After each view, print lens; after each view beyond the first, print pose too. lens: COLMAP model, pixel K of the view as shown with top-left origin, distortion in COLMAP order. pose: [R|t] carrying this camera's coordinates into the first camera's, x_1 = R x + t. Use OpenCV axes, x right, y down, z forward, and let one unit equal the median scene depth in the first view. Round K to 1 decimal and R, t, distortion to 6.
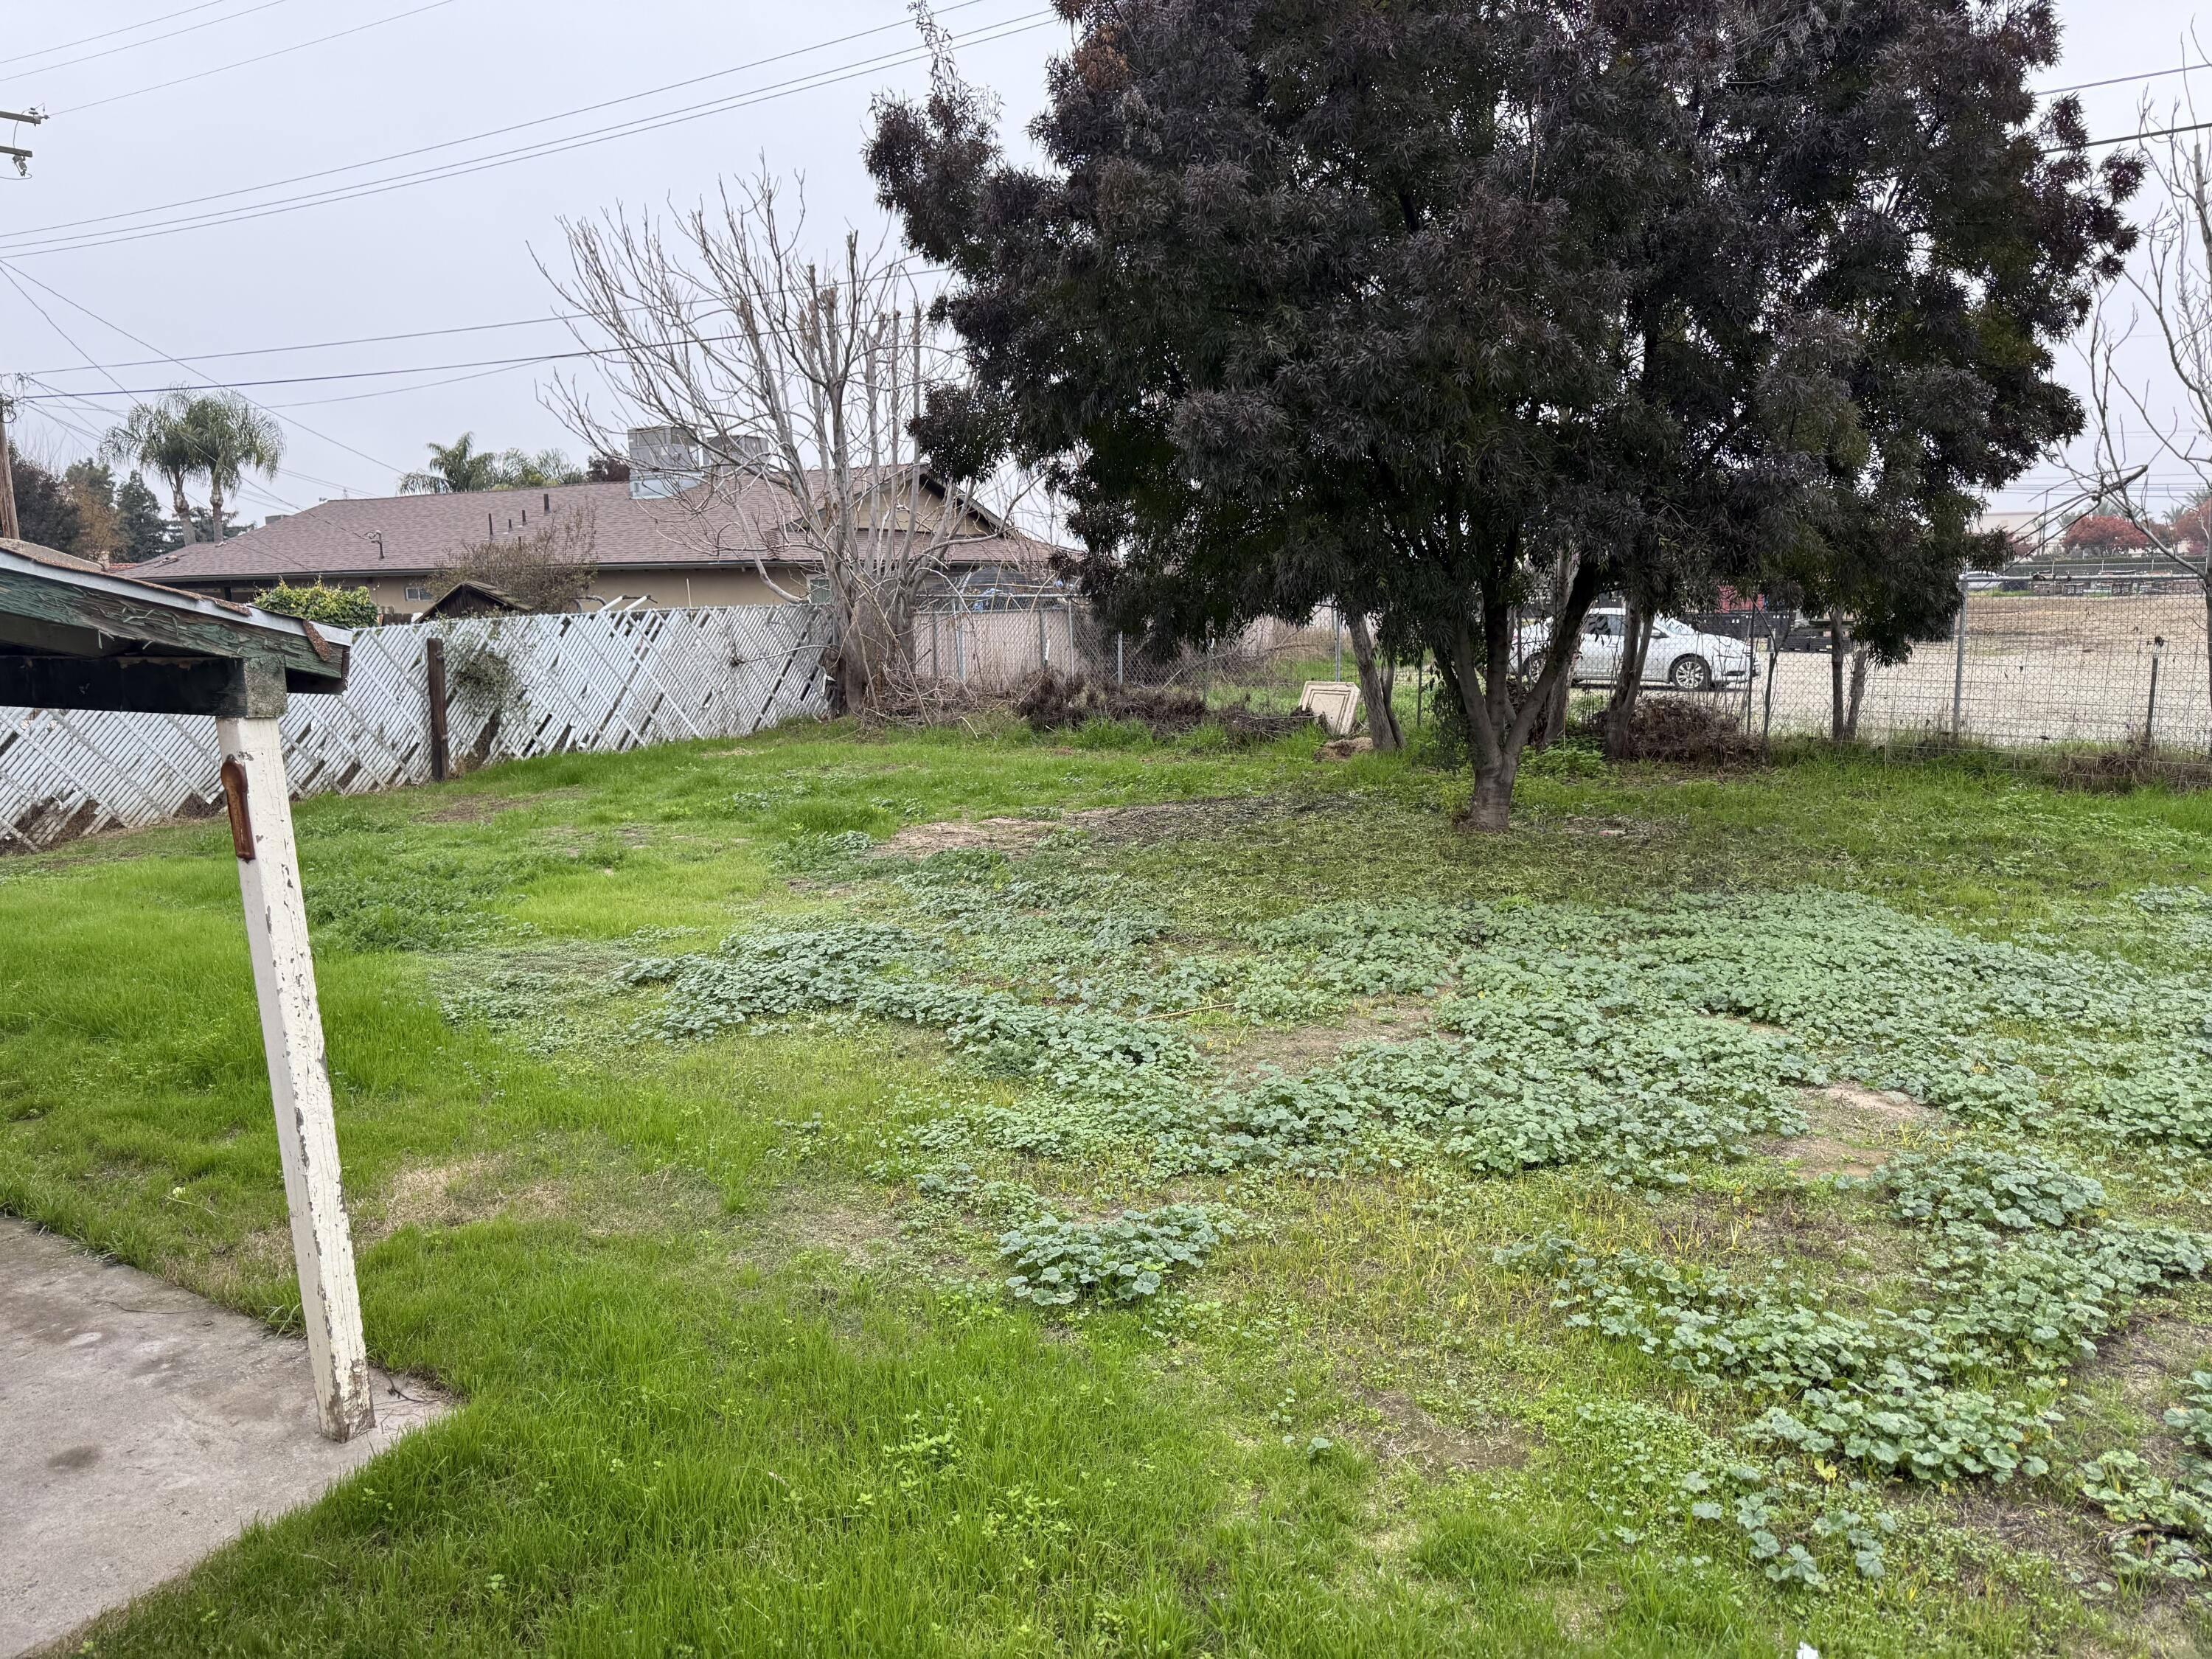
lens RADIAL K [[1563.7, 0, 1100.3], [0, 1563.7, 836.3], [0, 0, 1]] dist [0.026298, -0.028983]
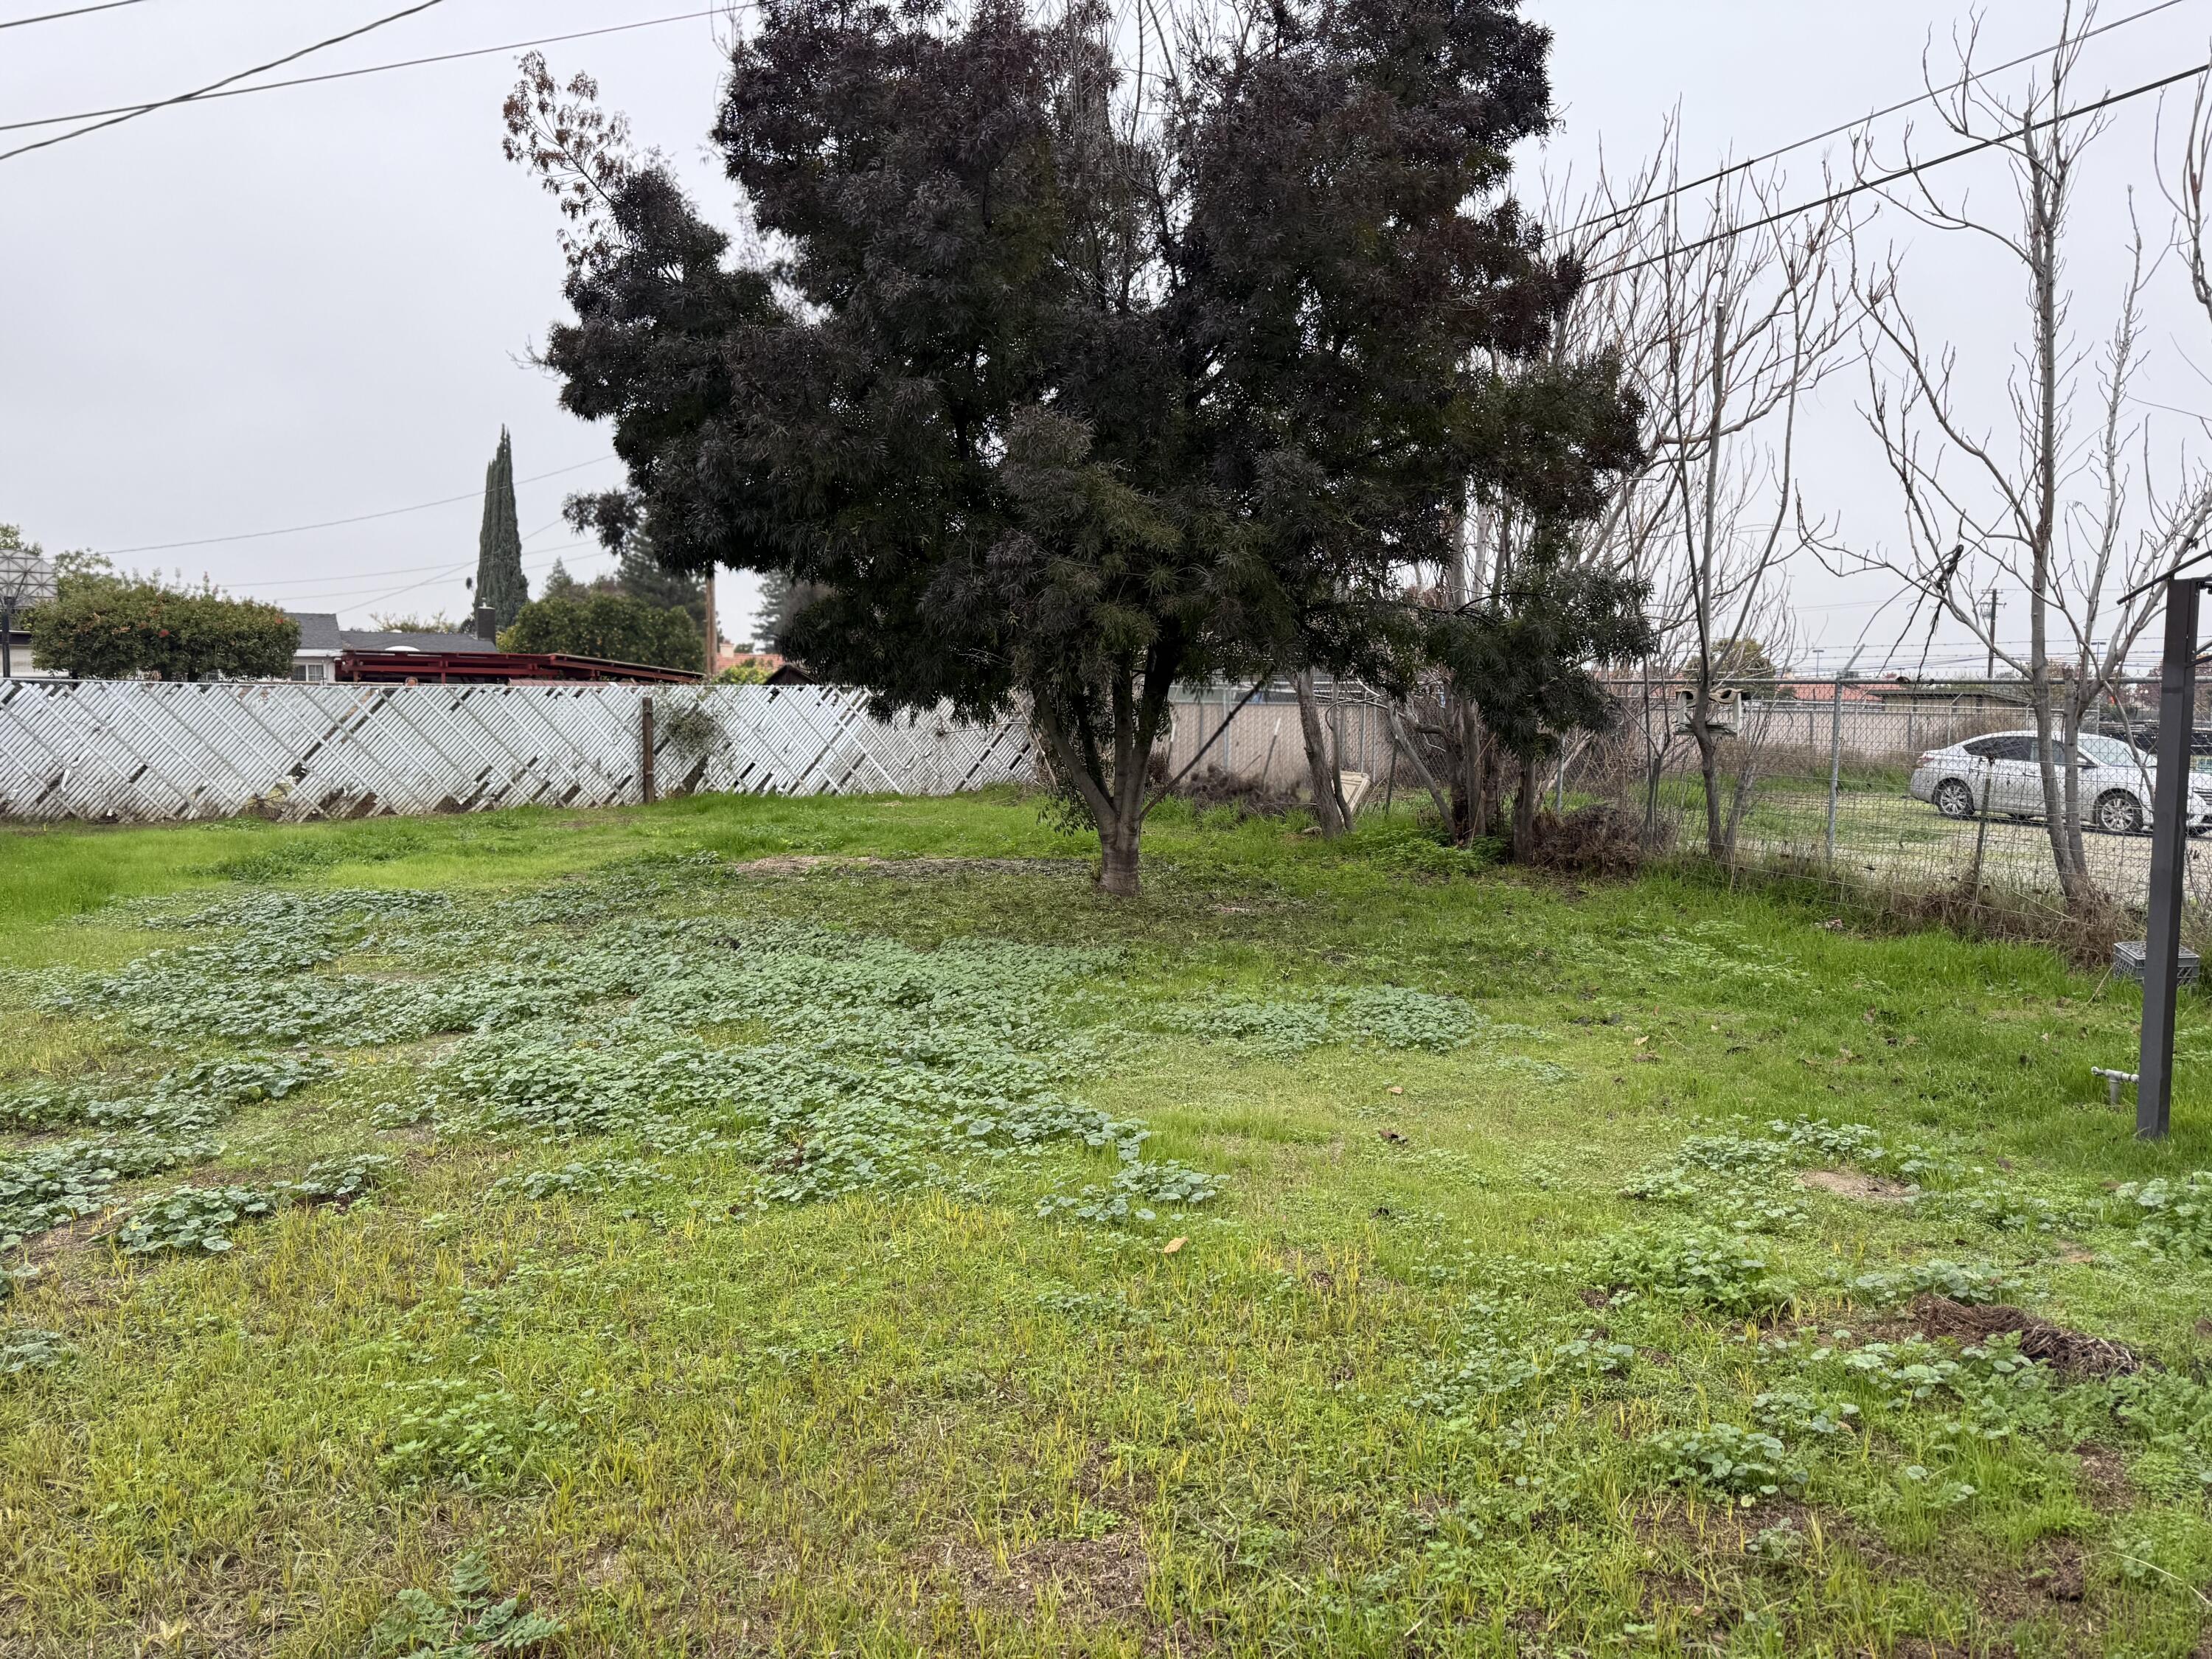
lens RADIAL K [[1536.2, 0, 1125.7], [0, 1536.2, 813.5], [0, 0, 1]] dist [0.103918, -0.129209]
pose [[0.869302, 0.069247, -0.489406, 0.559137], [-0.110368, 0.992333, -0.055632, -0.000494], [0.481801, 0.102375, 0.870280, 0.061228]]
